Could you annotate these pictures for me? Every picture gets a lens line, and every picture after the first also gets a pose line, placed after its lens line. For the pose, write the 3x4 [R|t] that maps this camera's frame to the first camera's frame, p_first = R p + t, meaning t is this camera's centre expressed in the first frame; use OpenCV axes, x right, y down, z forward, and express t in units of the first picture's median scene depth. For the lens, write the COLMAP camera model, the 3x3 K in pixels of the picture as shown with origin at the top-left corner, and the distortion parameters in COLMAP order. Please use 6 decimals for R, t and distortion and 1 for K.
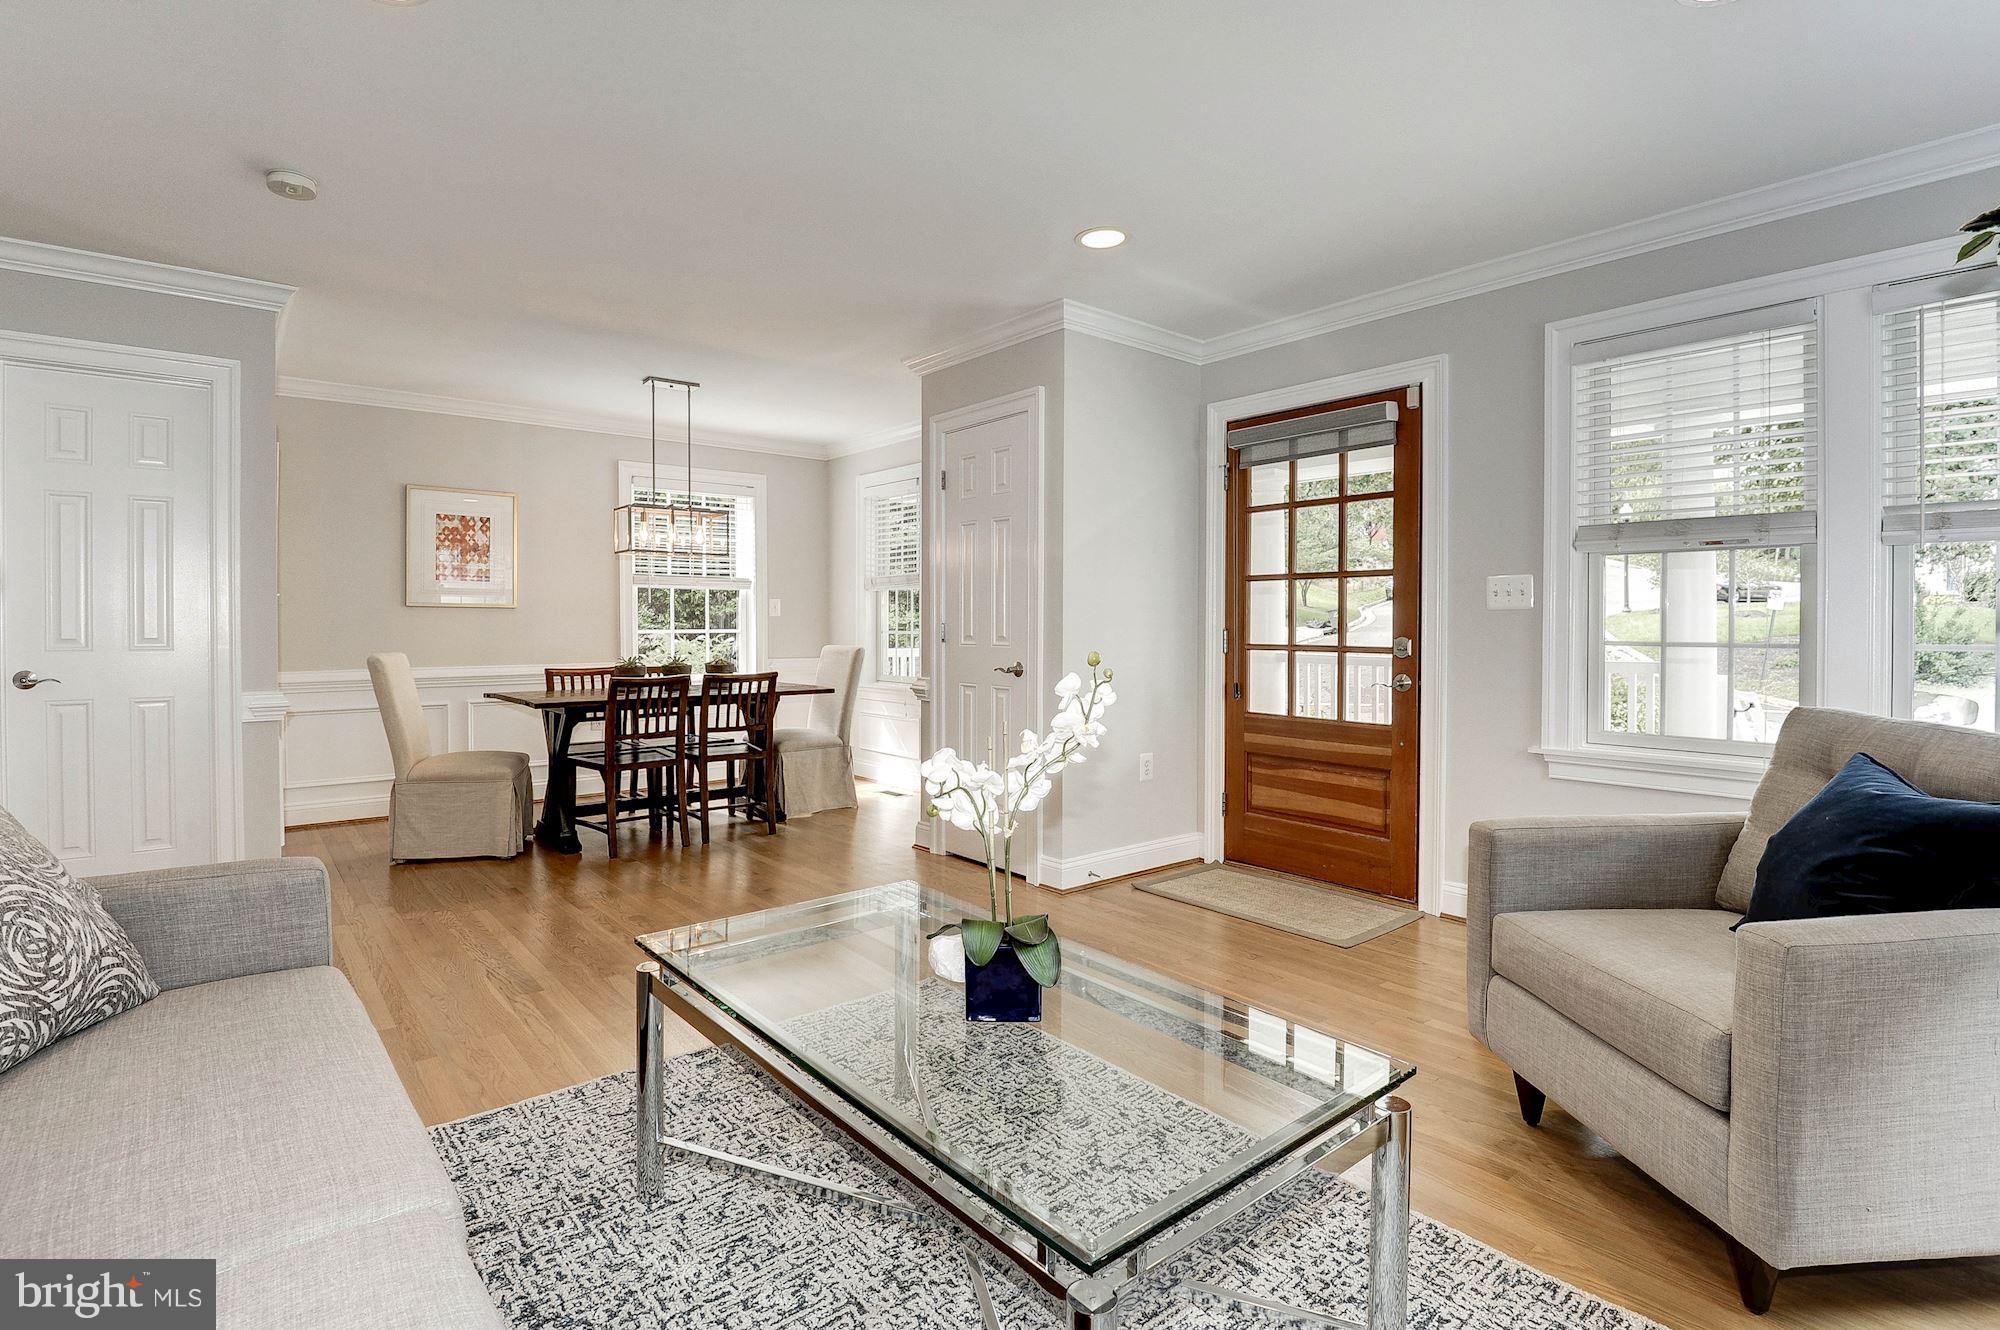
lens RADIAL K [[967.8, 0, 985.6], [0, 967.8, 631.5], [0, 0, 1]] dist [-0.001227, -0.000301]
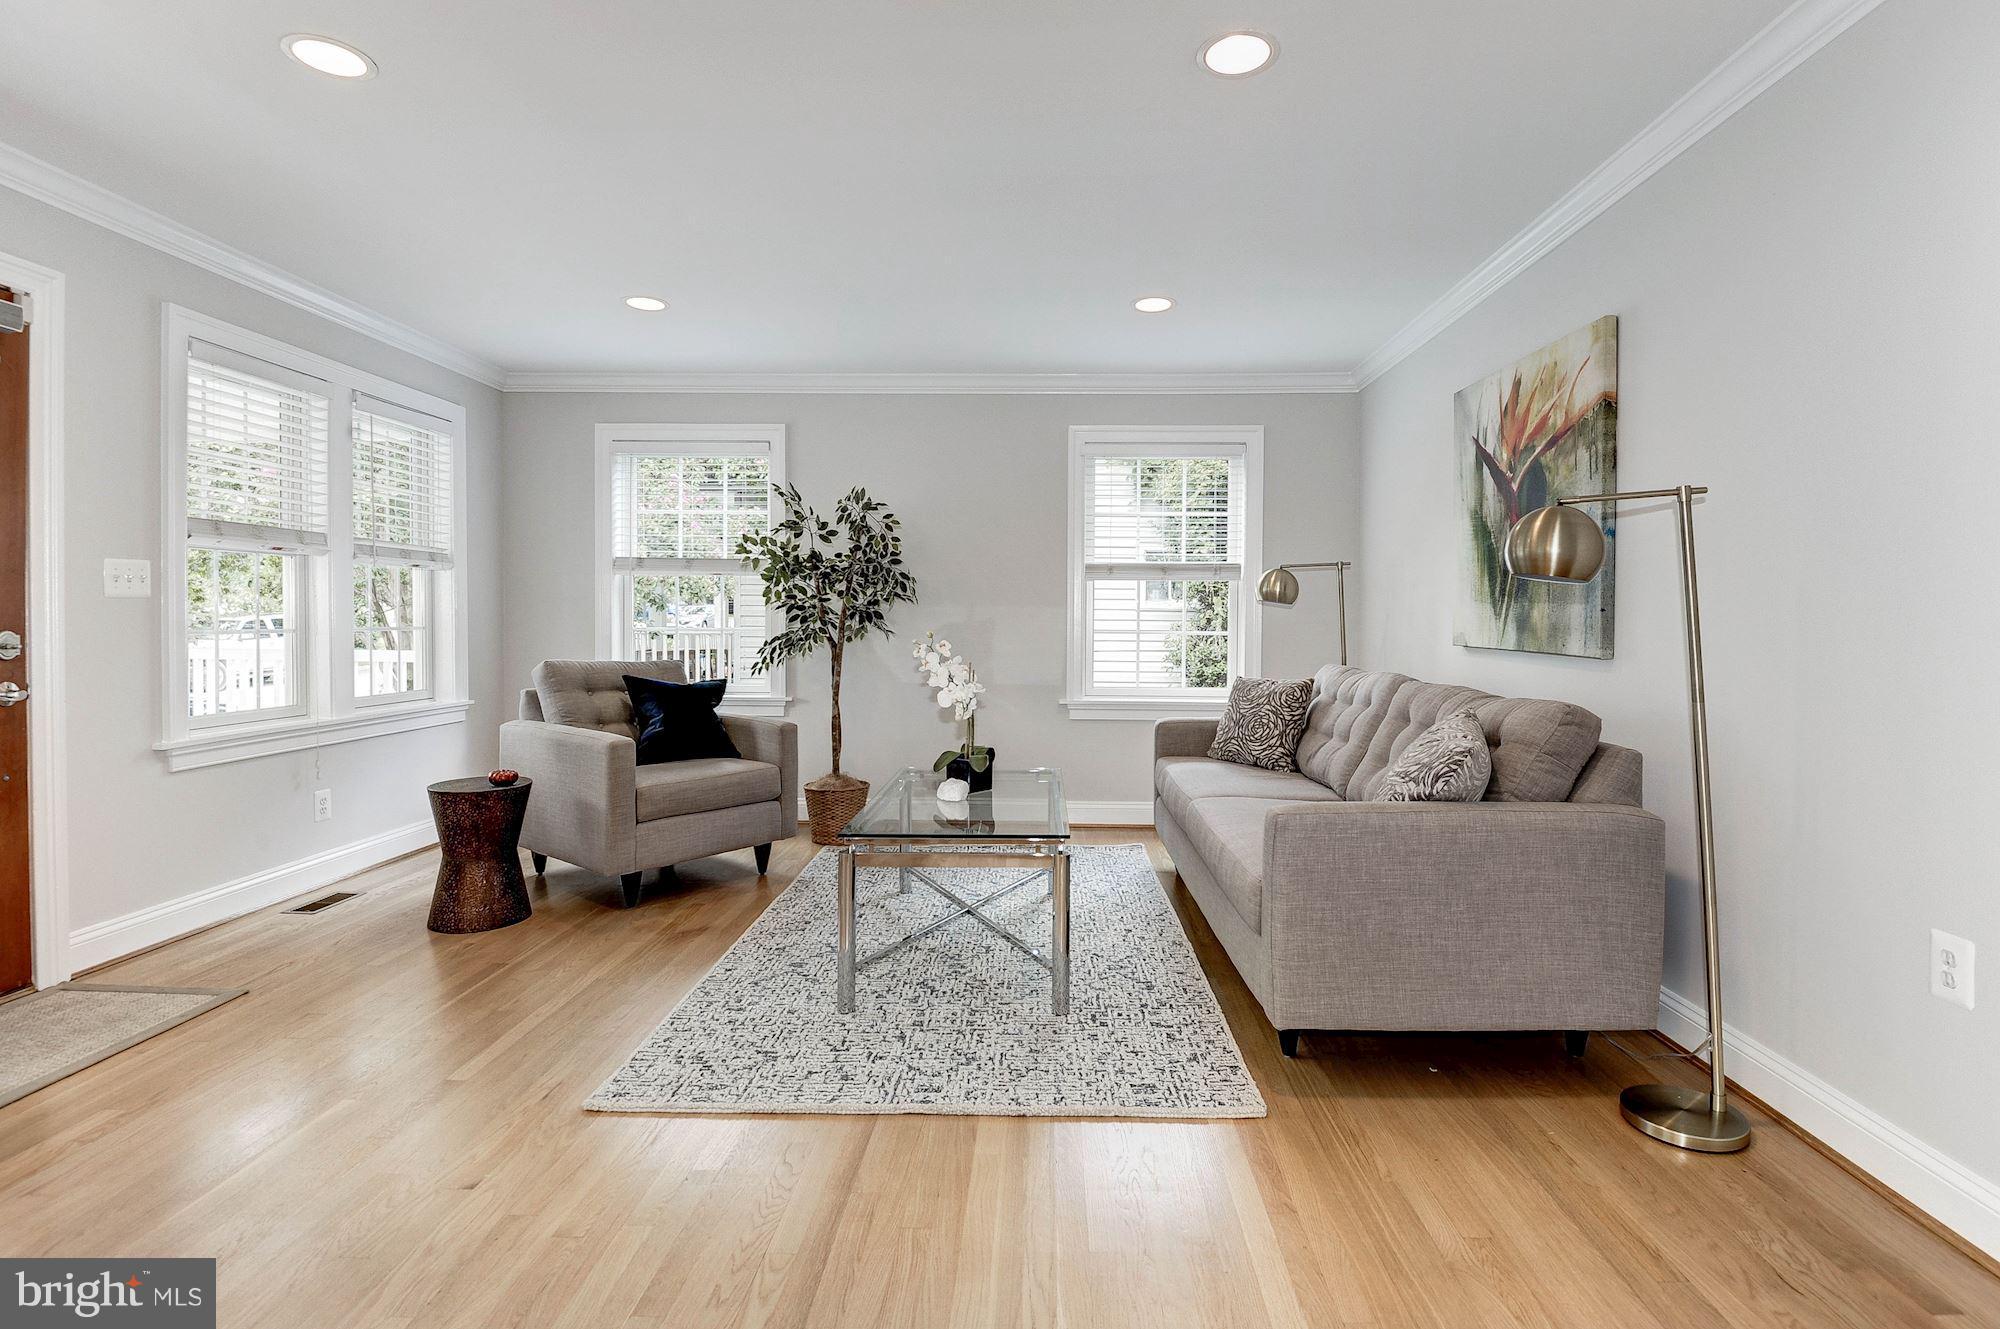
lens RADIAL K [[967.8, 0, 985.6], [0, 967.8, 631.0], [0, 0, 1]] dist [-0.001227, -0.000301]
pose [[-0.735439, -0.013225, 0.677462, -0.301323], [0.002685, 0.999745, 0.022431, -0.004288], [-0.677586, 0.018316, -0.735215, 0.519101]]
